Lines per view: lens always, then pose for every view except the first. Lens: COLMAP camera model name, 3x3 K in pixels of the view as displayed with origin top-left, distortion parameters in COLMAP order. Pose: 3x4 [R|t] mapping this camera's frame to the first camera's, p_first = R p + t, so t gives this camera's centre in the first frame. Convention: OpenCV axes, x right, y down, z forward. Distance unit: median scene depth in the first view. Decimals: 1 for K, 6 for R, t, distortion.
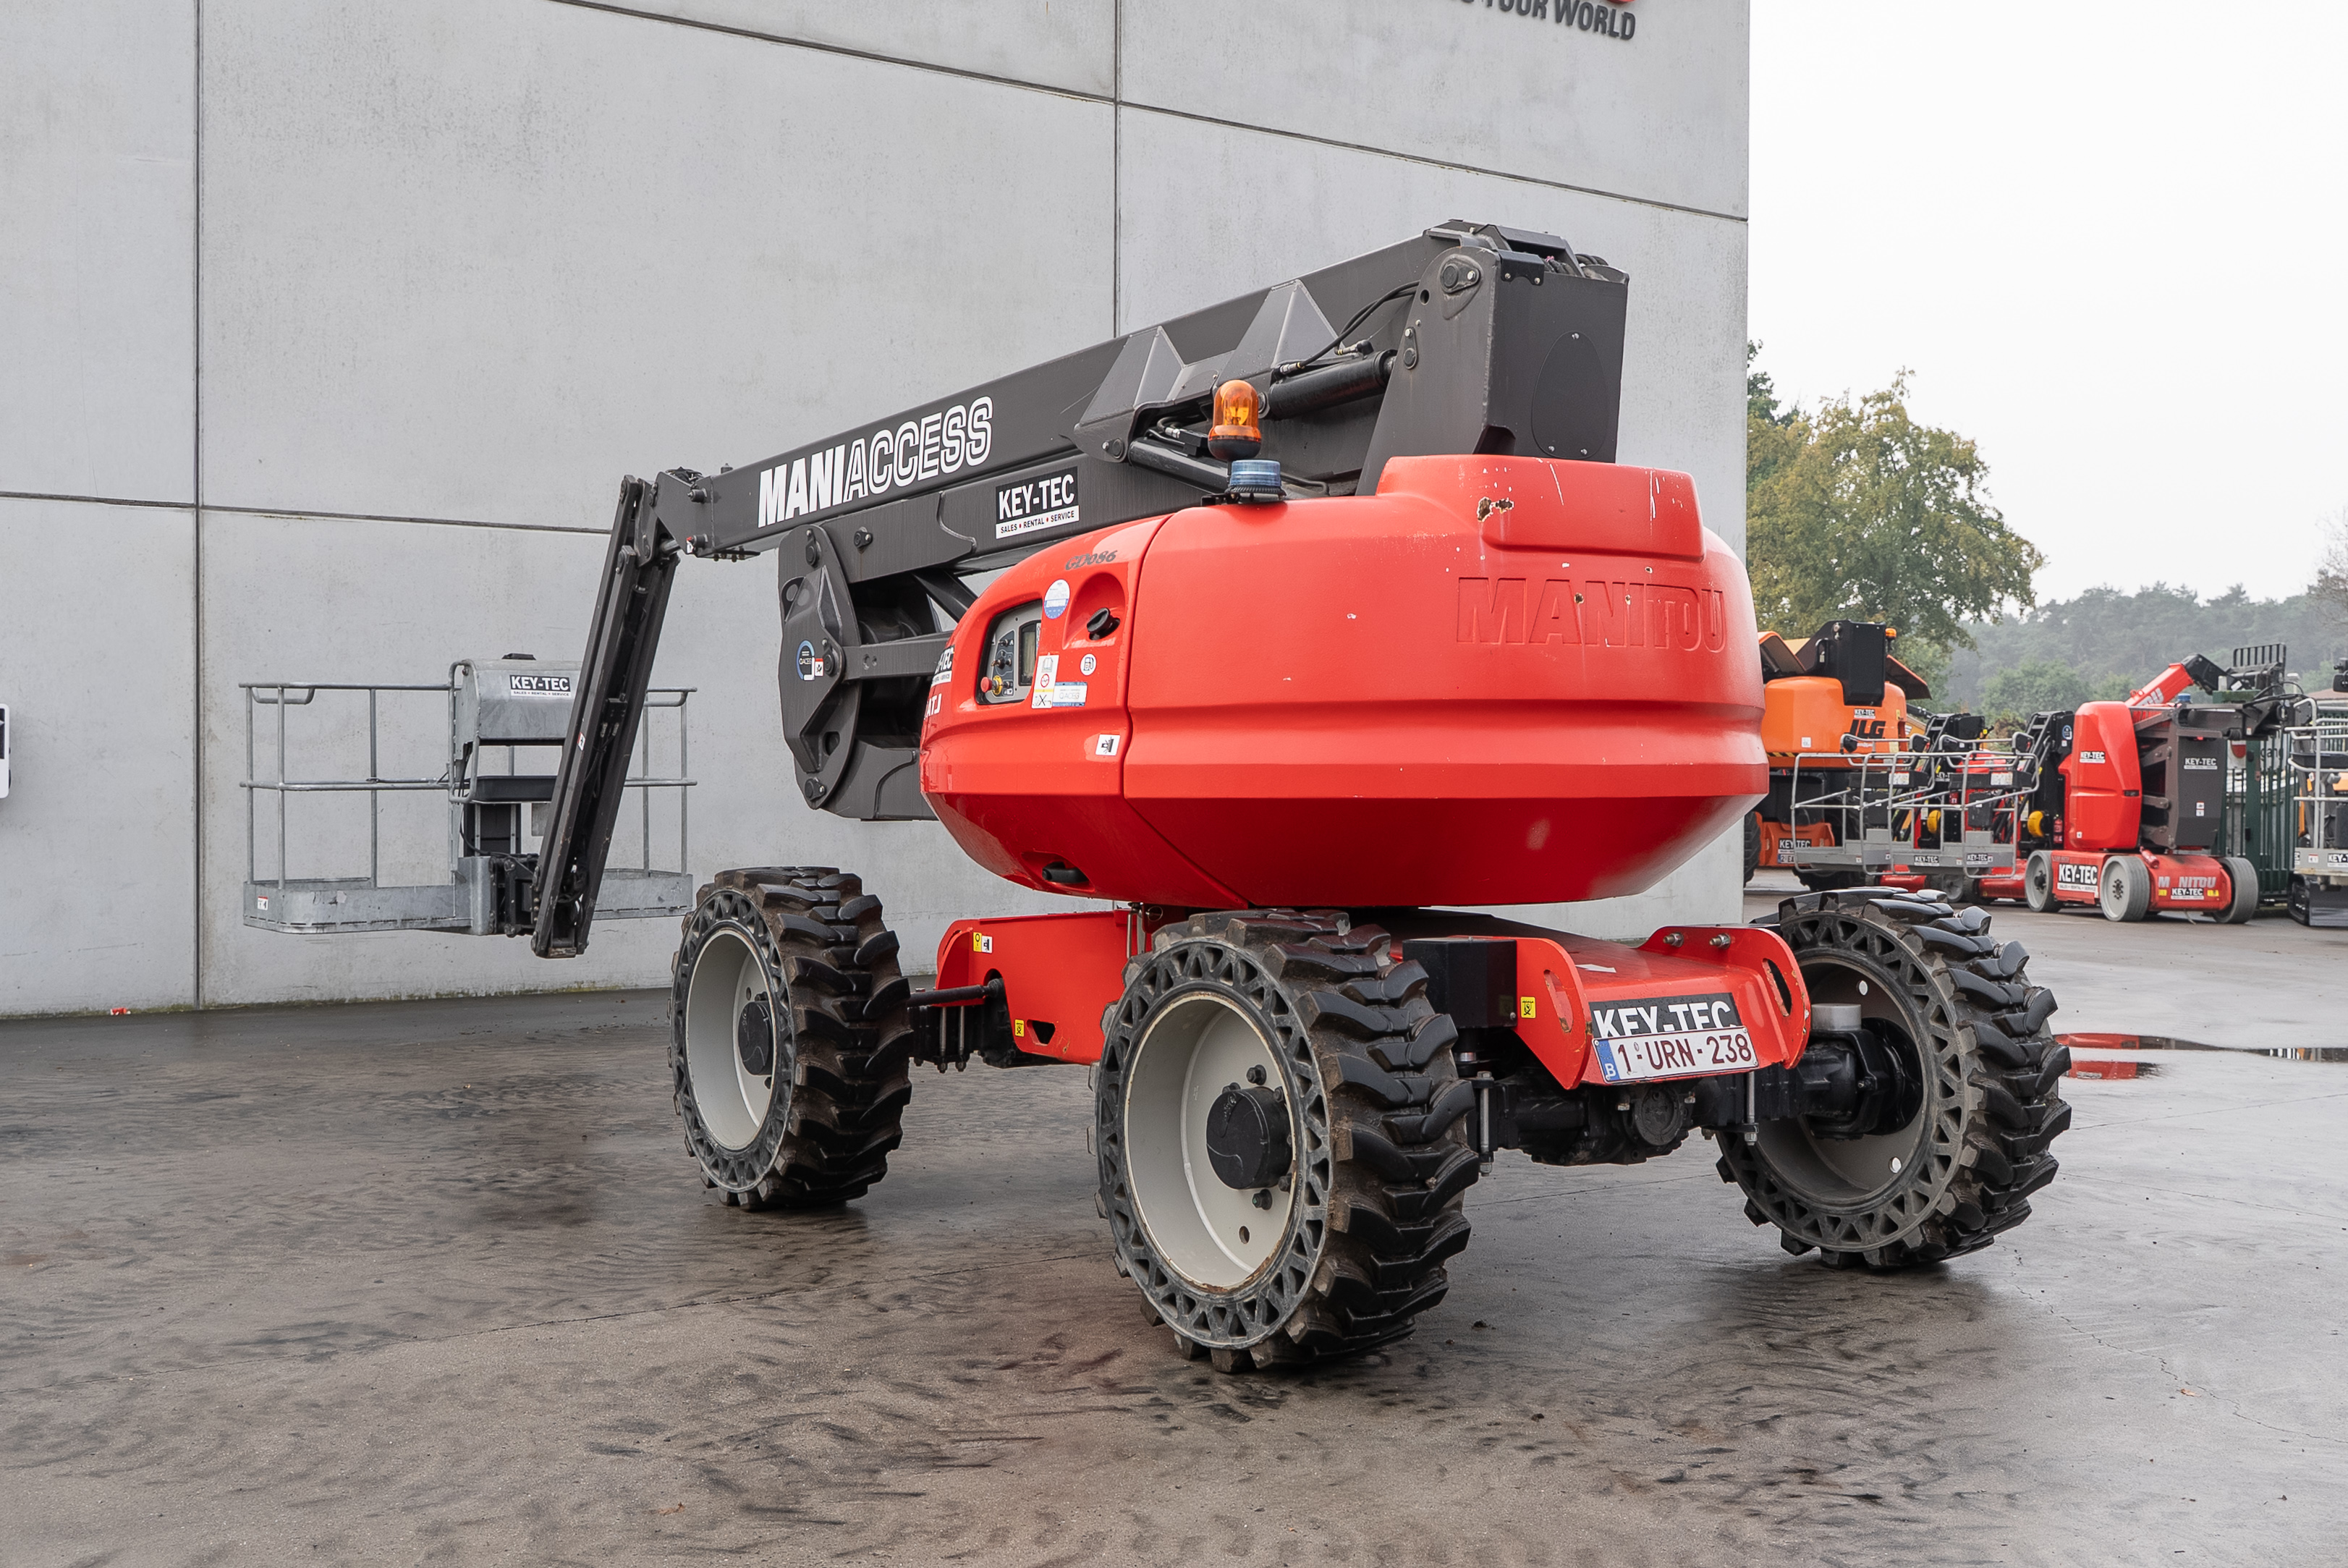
lens RADIAL K [[2544.2, 0, 1159.9], [0, 2544.2, 801.8], [0, 0, 1]] dist [-0.012969, 0.000000]
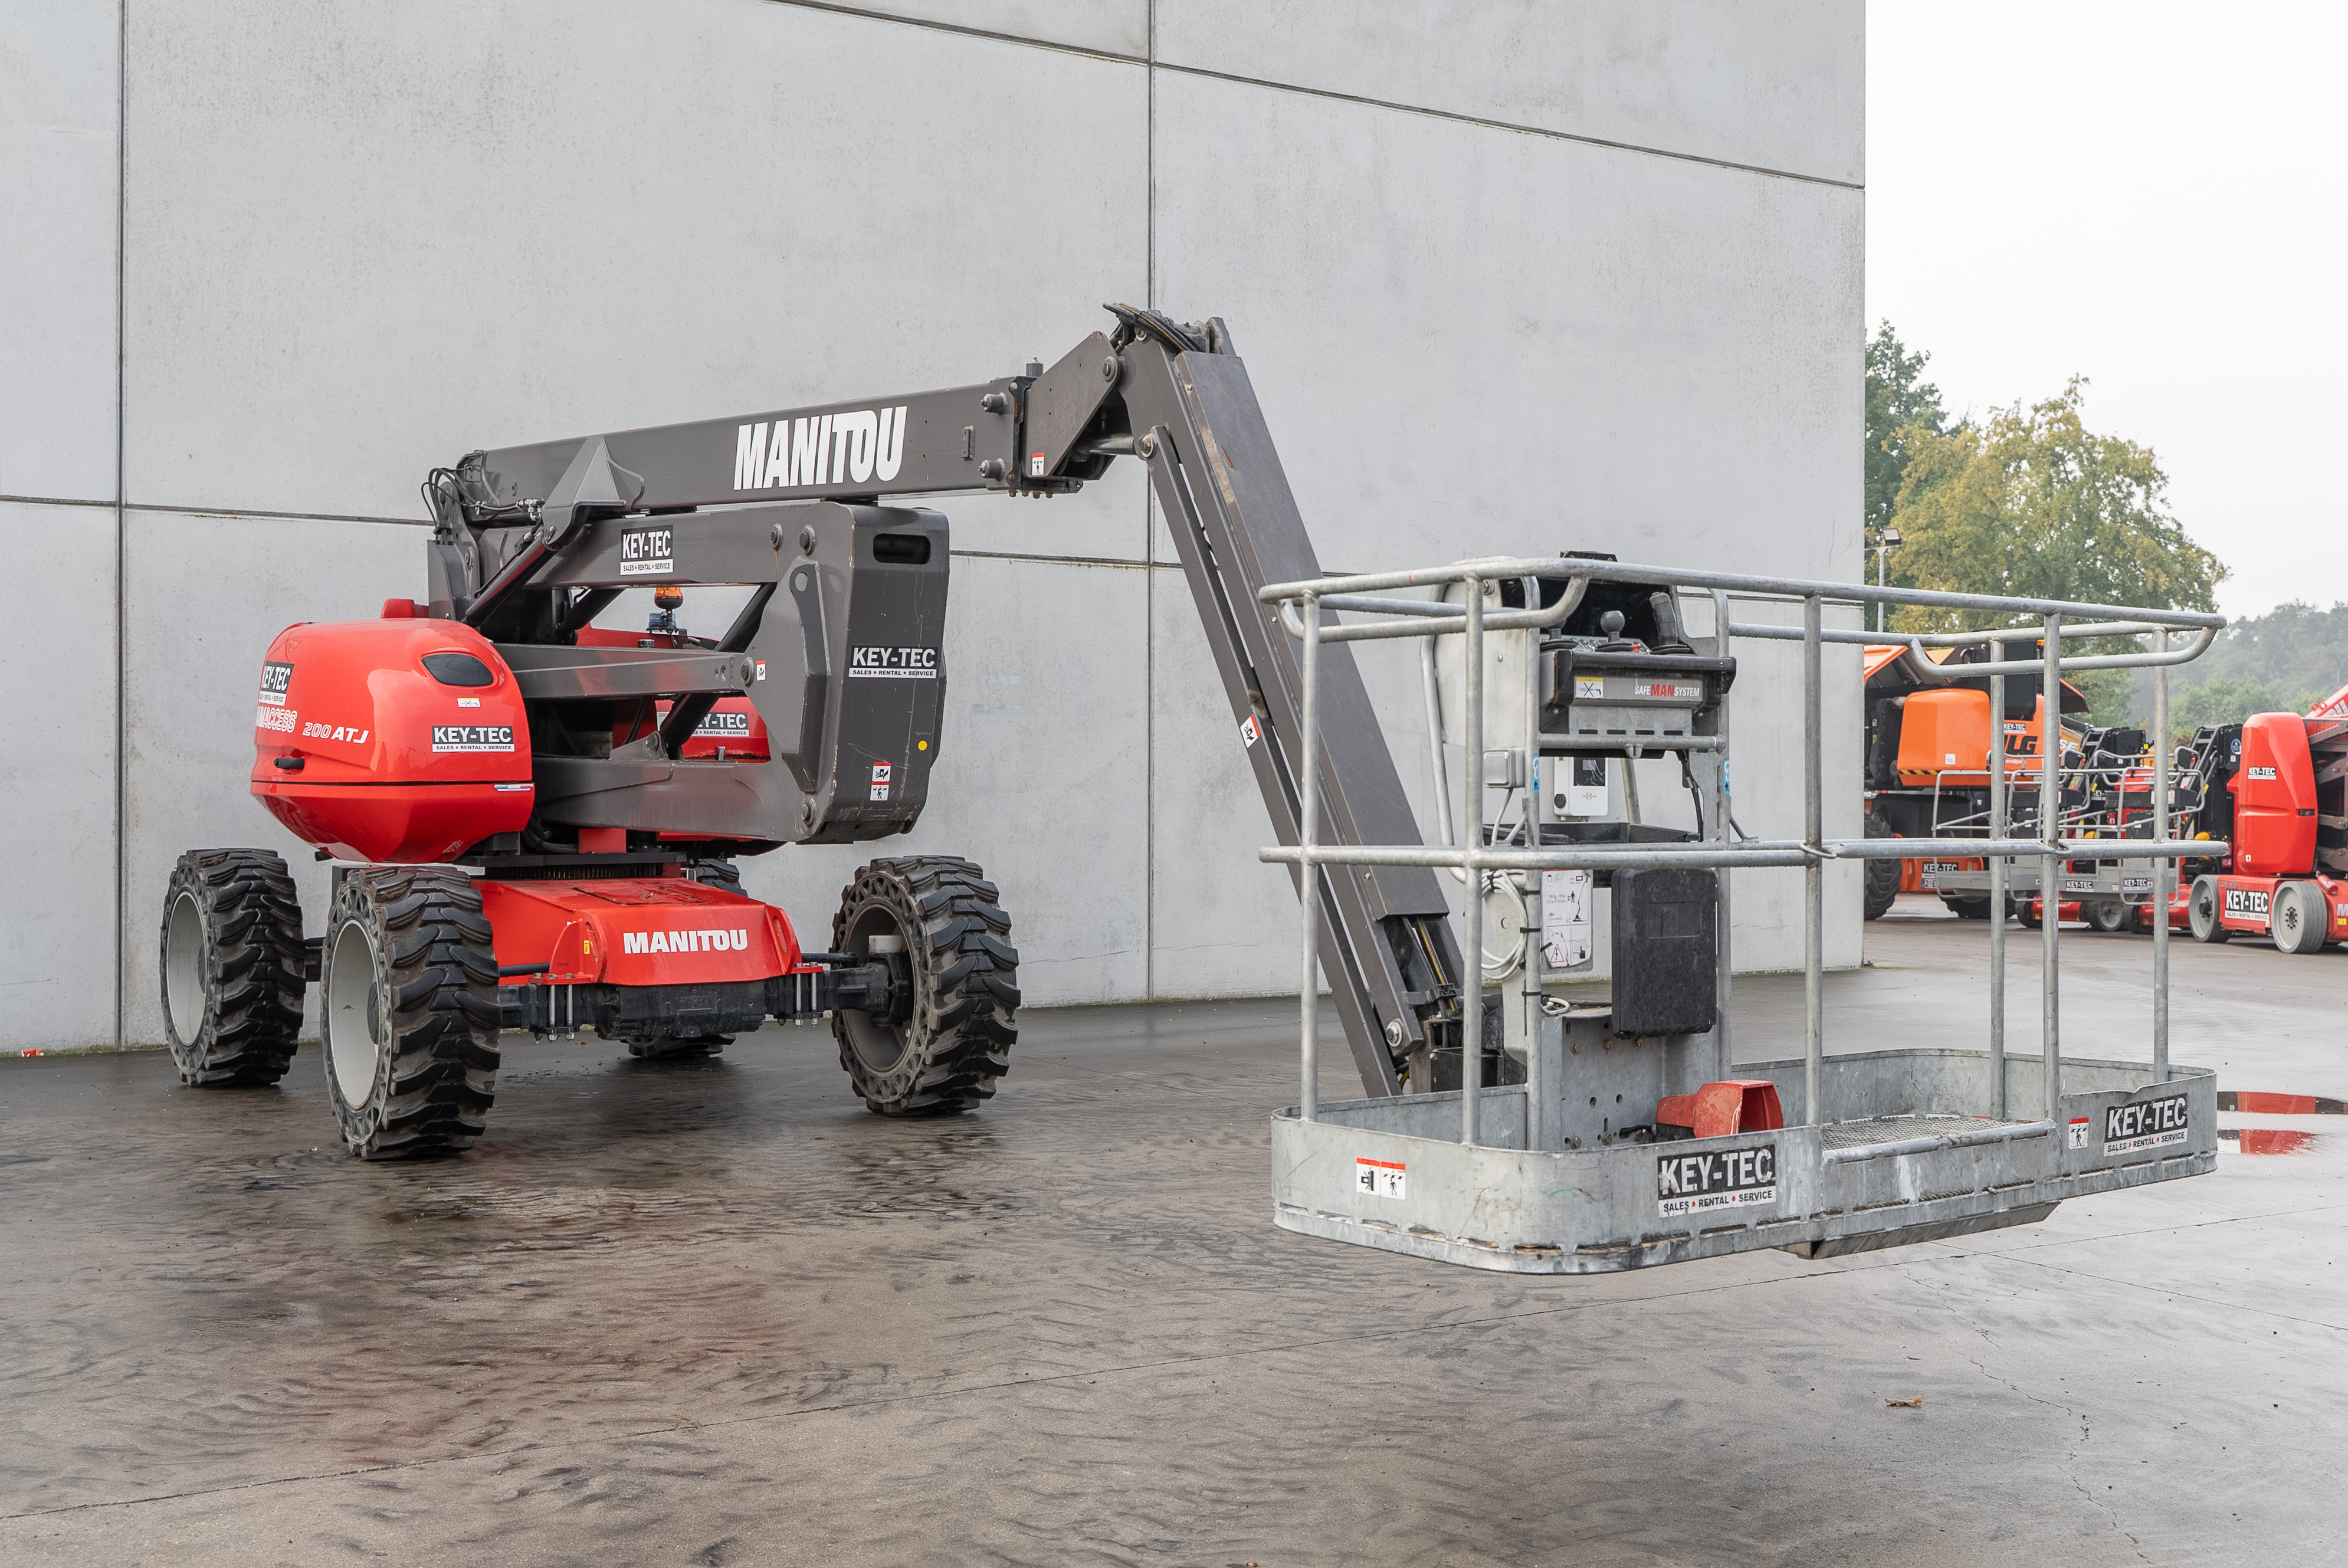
lens RADIAL K [[2514.1, 0, 1135.7], [0, 2514.1, 791.1], [0, 0, 1]] dist [-0.010450, 0.000000]
pose [[0.996953, -0.002416, -0.077973, 0.047872], [0.001414, 0.999916, -0.012899, -0.000144], [0.077998, 0.012749, 0.996872, 0.096814]]
